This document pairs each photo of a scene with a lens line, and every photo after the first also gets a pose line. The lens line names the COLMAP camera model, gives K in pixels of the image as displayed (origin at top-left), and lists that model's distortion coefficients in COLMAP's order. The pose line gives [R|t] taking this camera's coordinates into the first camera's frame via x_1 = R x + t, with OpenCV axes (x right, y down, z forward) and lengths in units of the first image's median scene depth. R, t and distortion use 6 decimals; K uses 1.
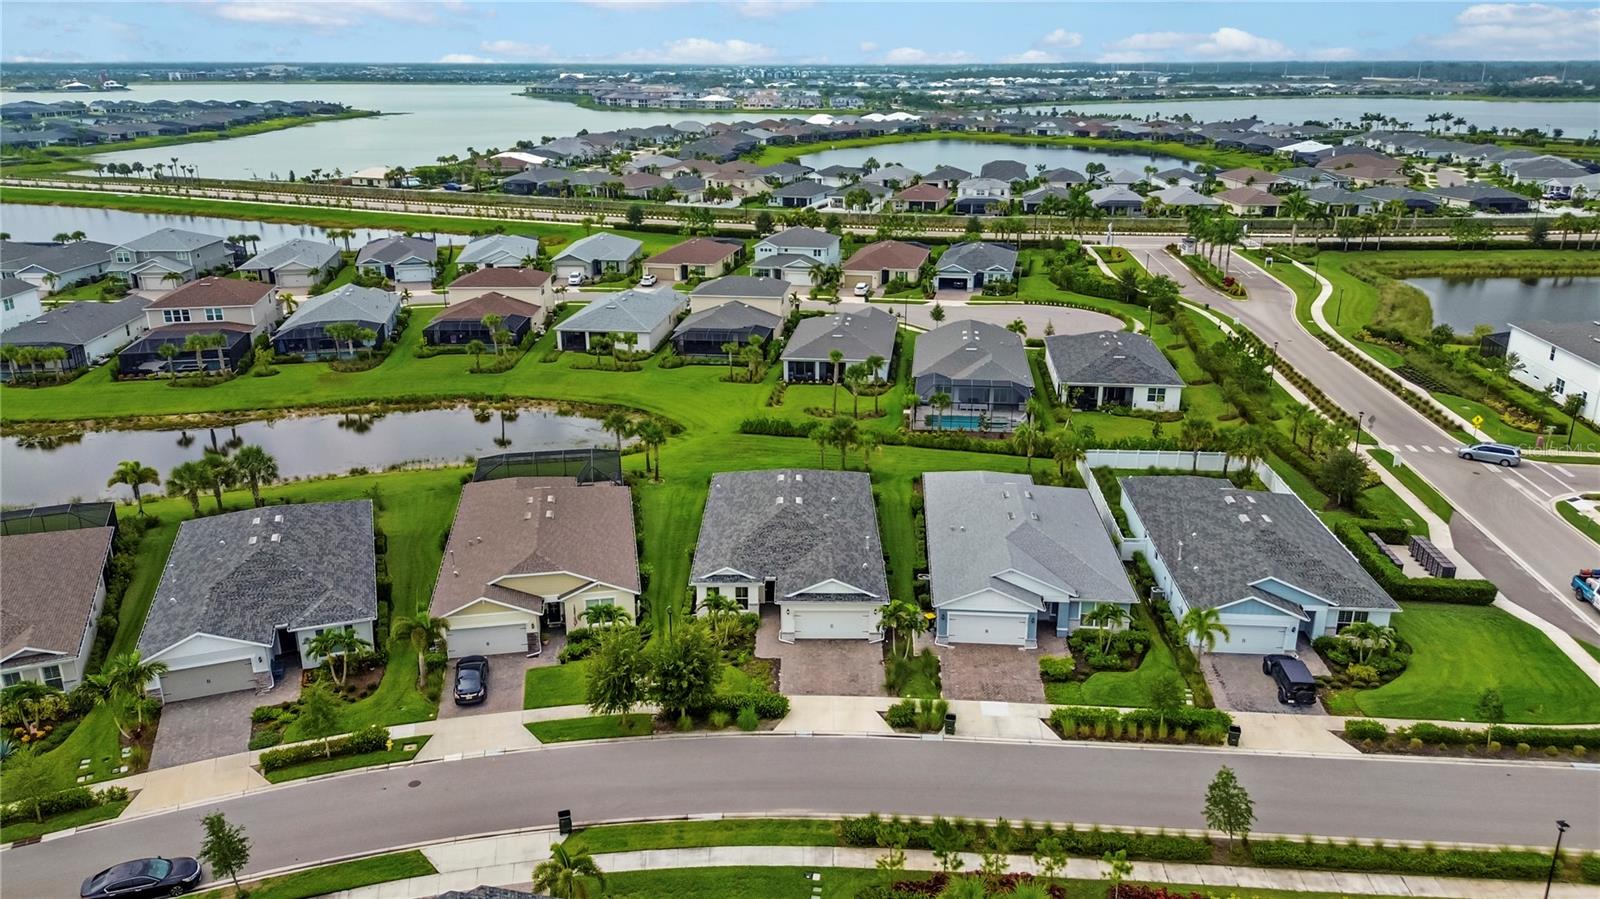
lens RADIAL K [[1150.6, 0, 800.0], [0, 1150.6, 449.5], [0, 0, 1]] dist [0.071191, -0.076634]
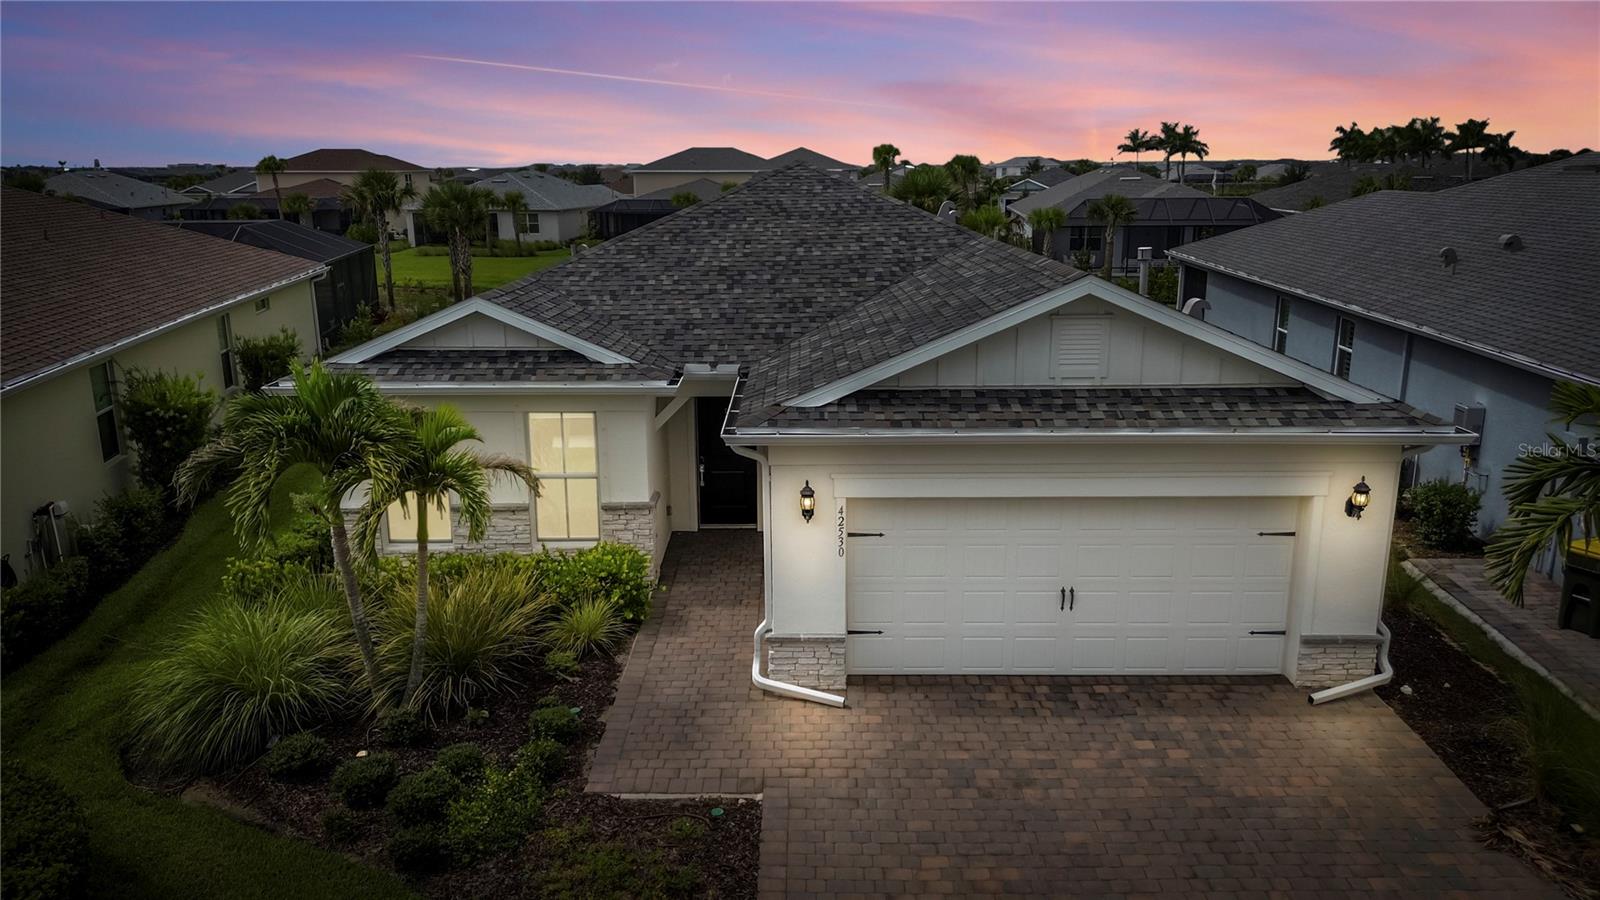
lens RADIAL K [[1150.6, 0, 800.0], [0, 1150.6, 450.0], [0, 0, 1]] dist [0.071191, -0.076634]
pose [[0.999990, -0.004442, 0.000688, -0.005544], [0.004482, 0.996856, -0.079105, 0.070836], [-0.000335, 0.079107, 0.996866, 0.407267]]
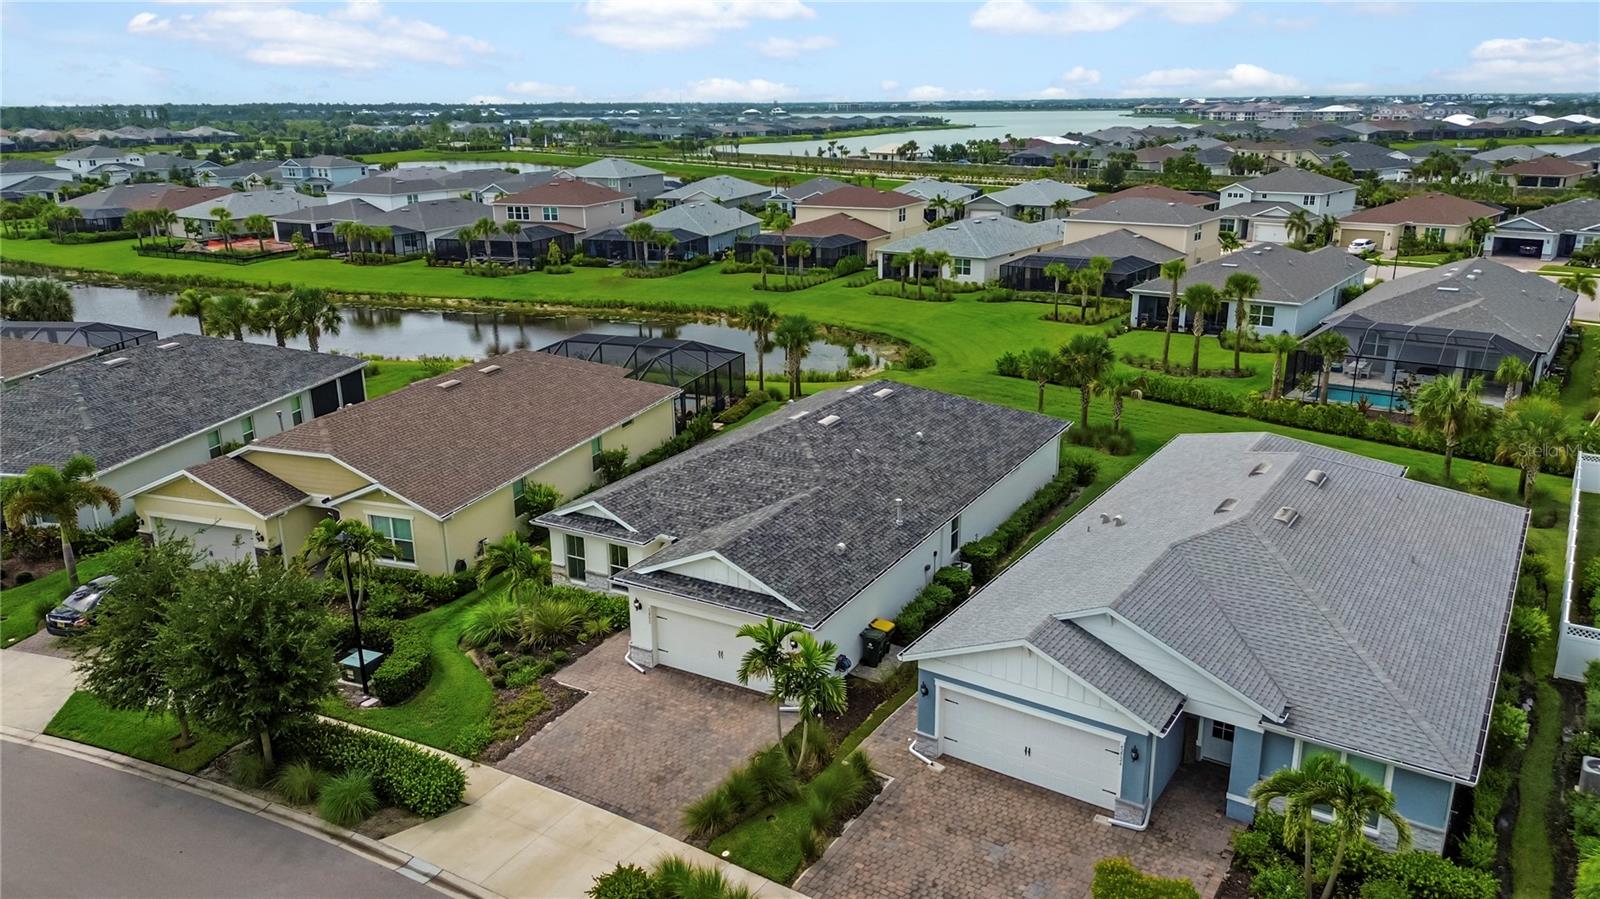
lens RADIAL K [[1150.6, 0, 800.0], [0, 1150.6, 449.5], [0, 0, 1]] dist [0.071191, -0.076634]
pose [[0.874222, 0.138516, -0.465348, 0.127589], [-0.150701, 0.988517, 0.011129, 0.029912], [0.461546, 0.060399, 0.885058, 0.291772]]
